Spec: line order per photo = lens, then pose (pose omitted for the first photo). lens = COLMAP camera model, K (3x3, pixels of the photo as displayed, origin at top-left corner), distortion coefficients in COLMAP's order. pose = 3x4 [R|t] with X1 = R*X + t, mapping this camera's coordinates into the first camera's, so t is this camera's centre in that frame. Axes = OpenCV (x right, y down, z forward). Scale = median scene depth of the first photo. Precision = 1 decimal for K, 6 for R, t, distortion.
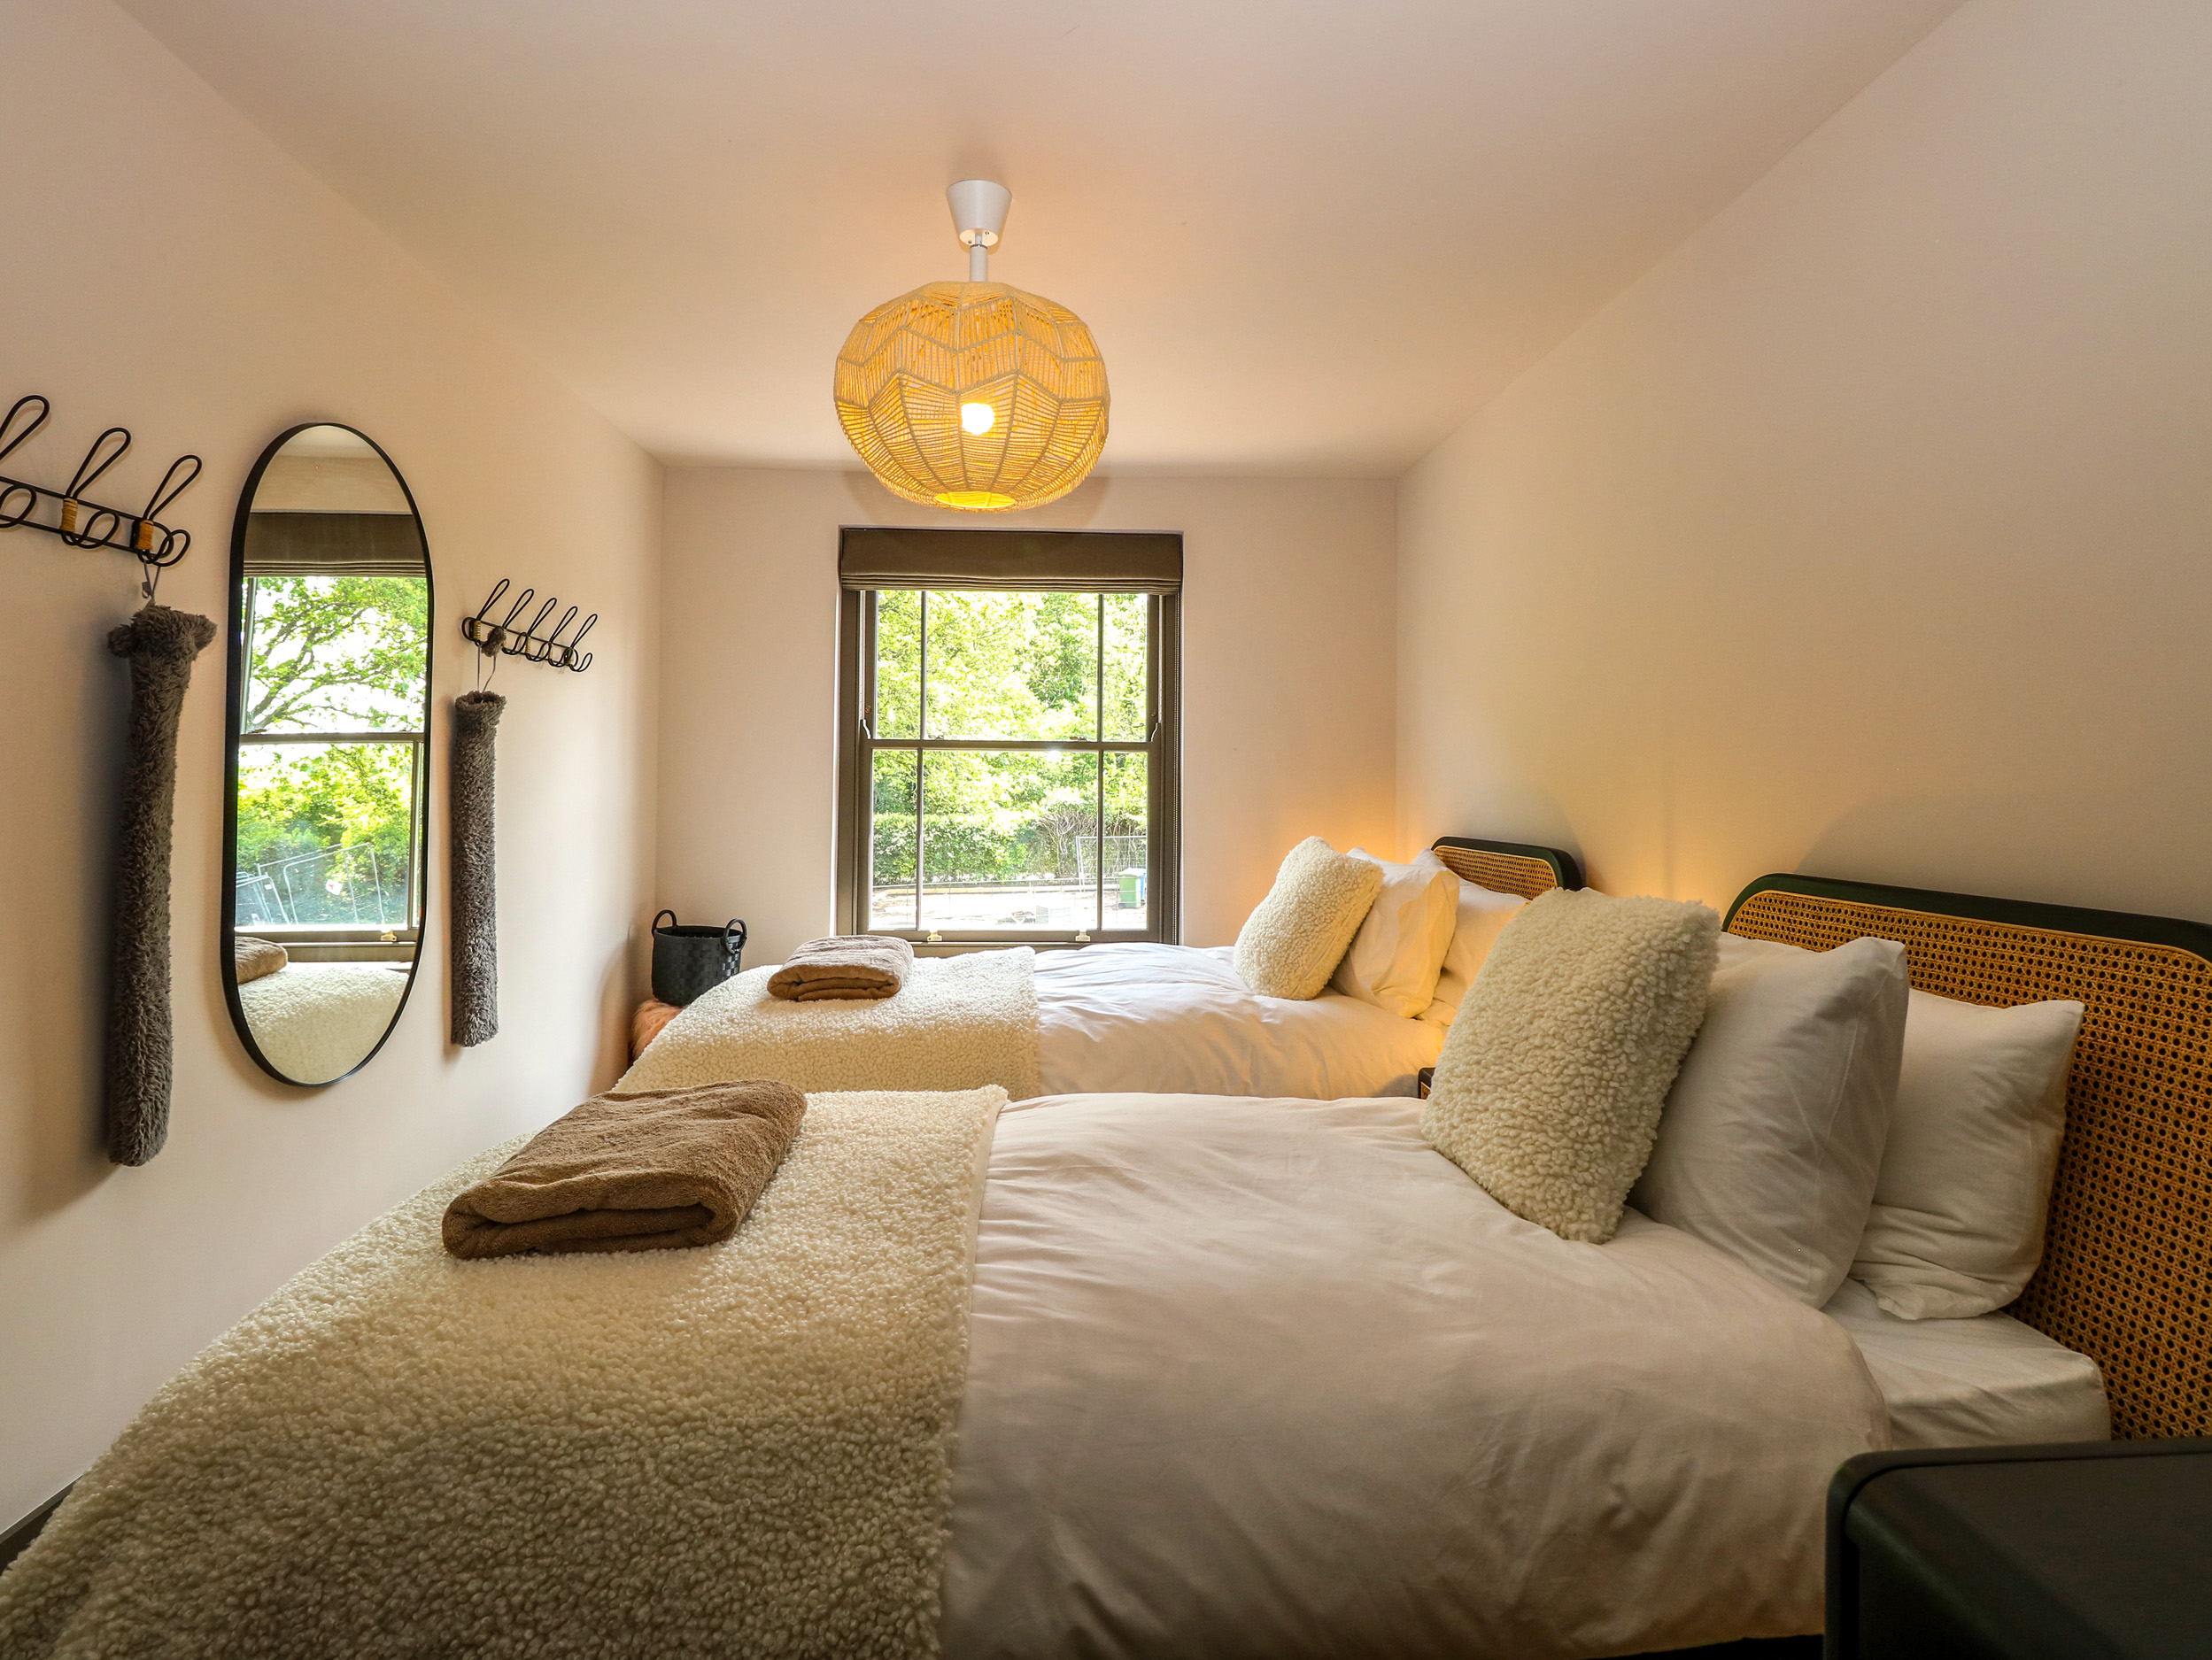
lens RADIAL K [[1216.6, 0, 1106.0], [0, 1216.6, 830.0], [0, 0, 1]] dist [-0.001578, -0.015811]
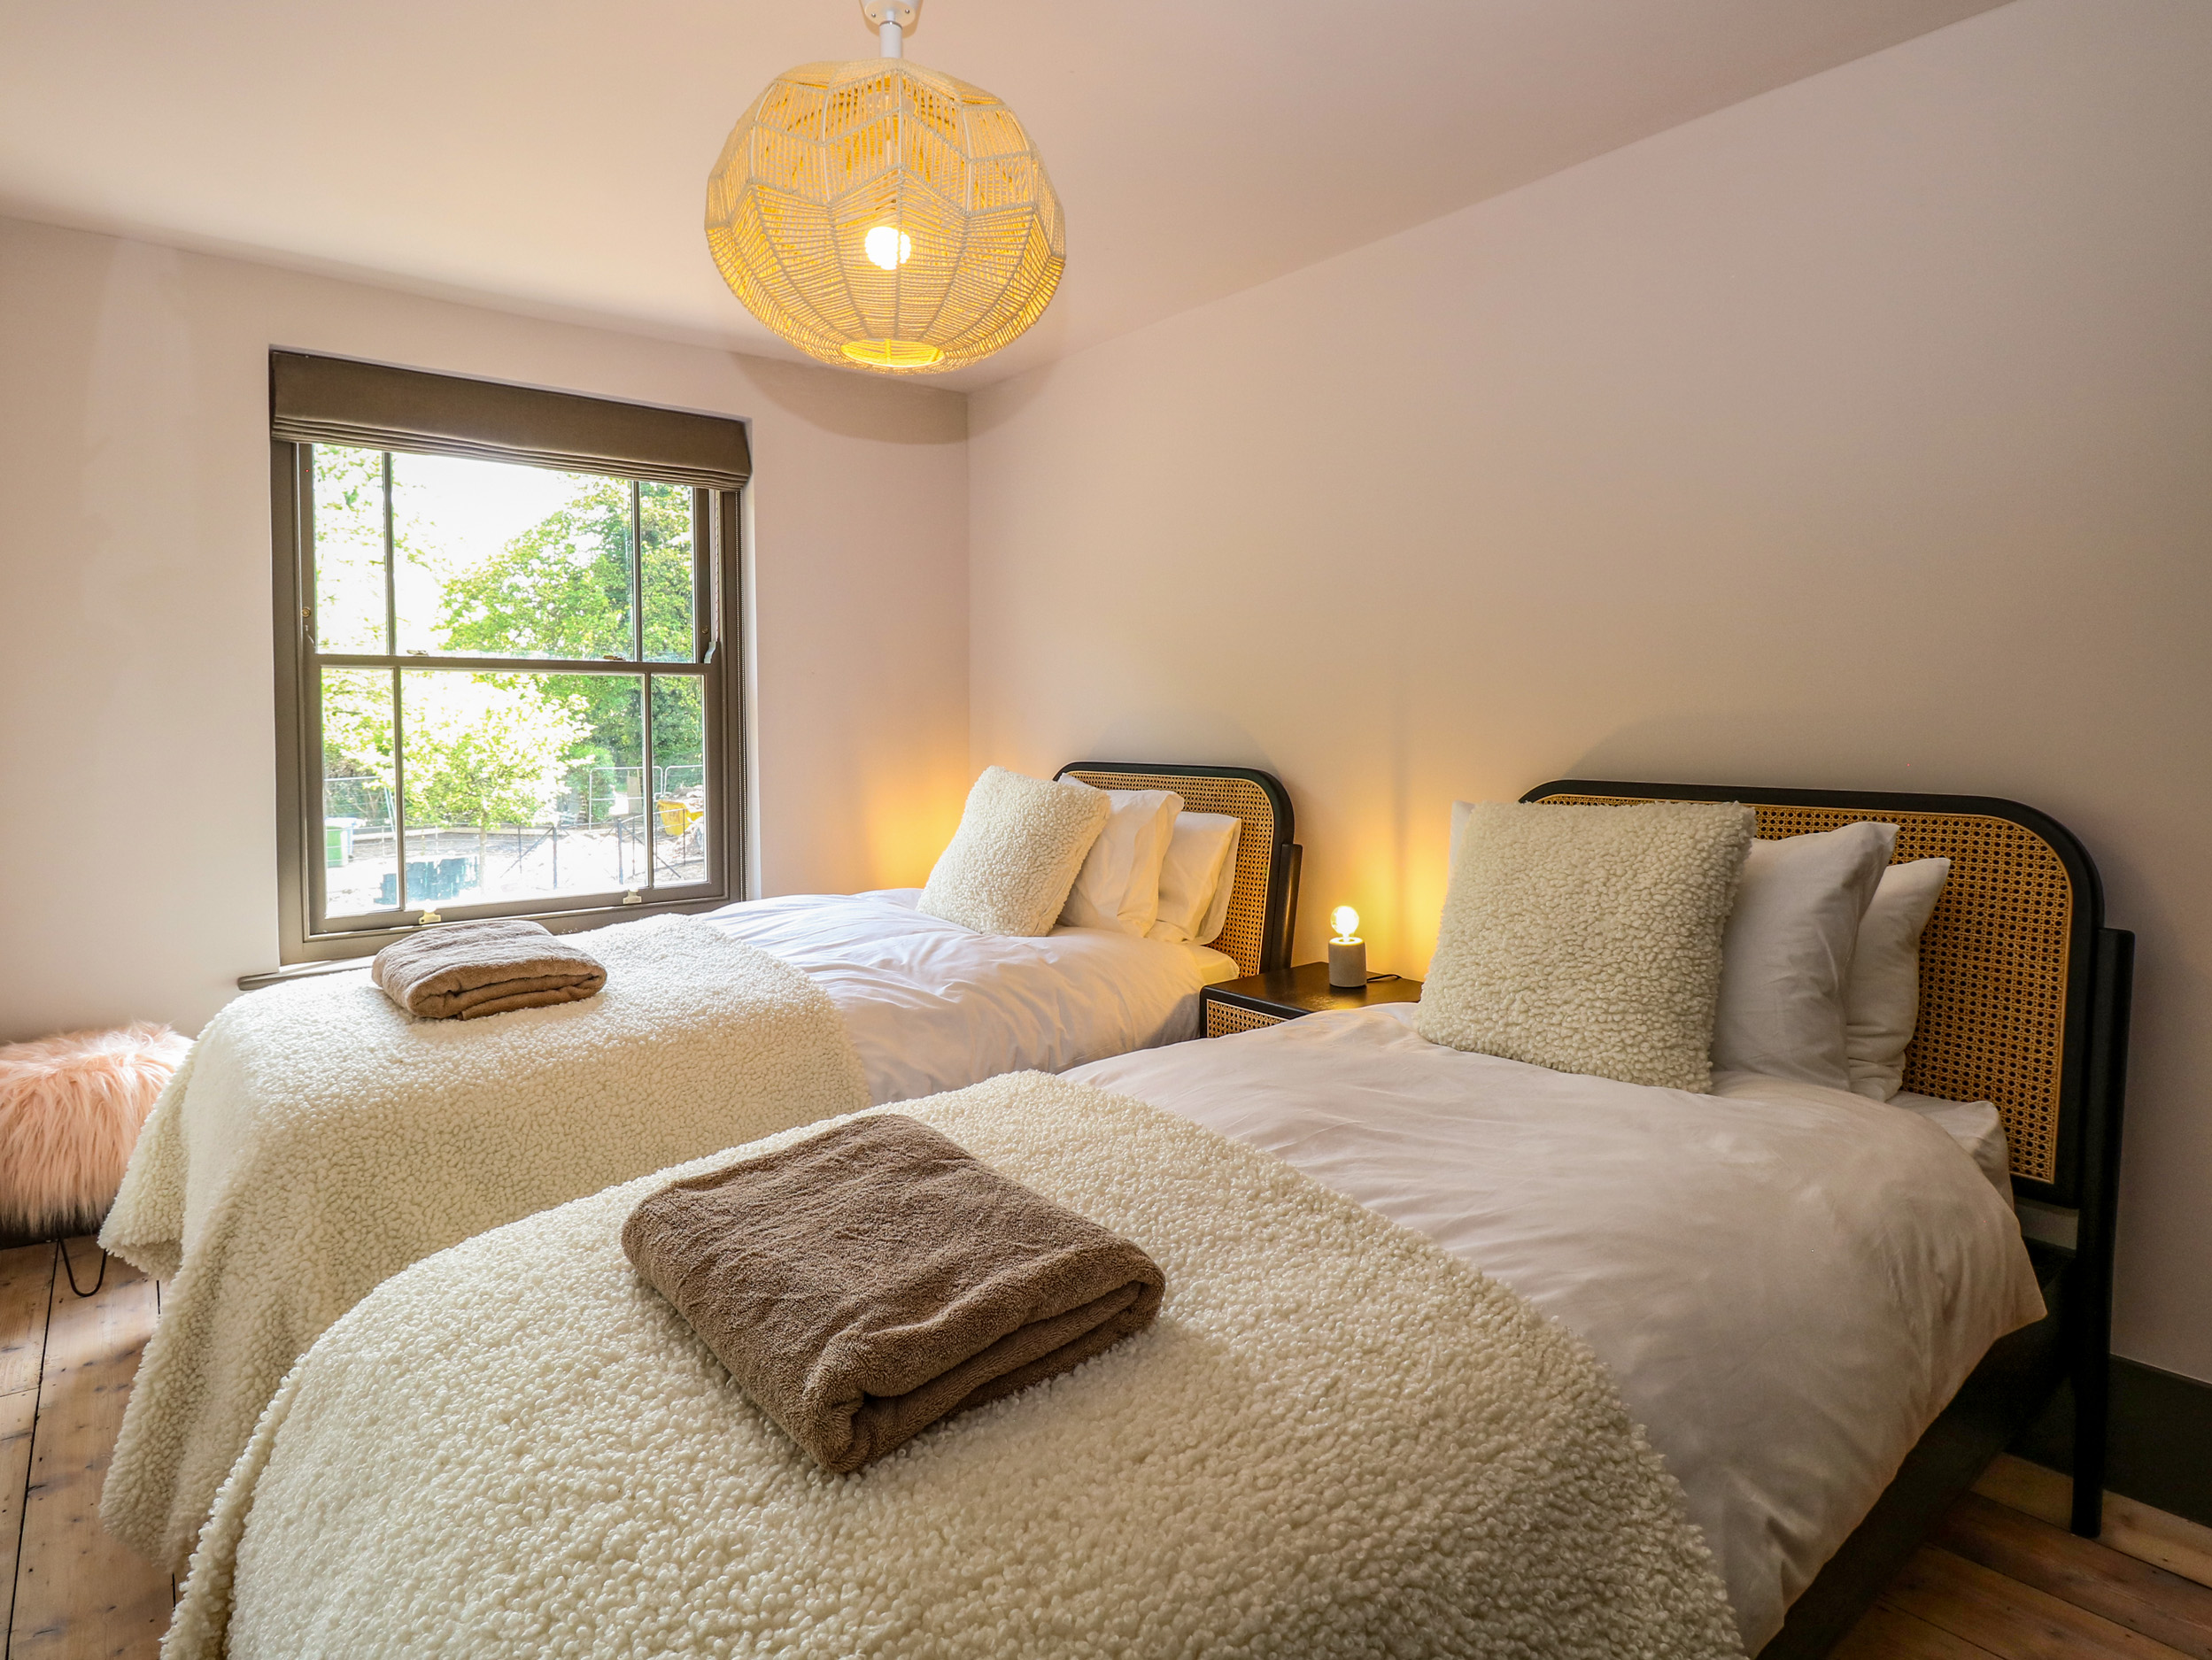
lens RADIAL K [[1216.6, 0, 1106.0], [0, 1216.6, 830.0], [0, 0, 1]] dist [-0.001578, -0.015811]
pose [[0.799532, -0.064919, 0.597105, -0.768992], [0.030523, 0.997249, 0.067553, -0.015048], [-0.599847, -0.035785, 0.799314, 0.430445]]
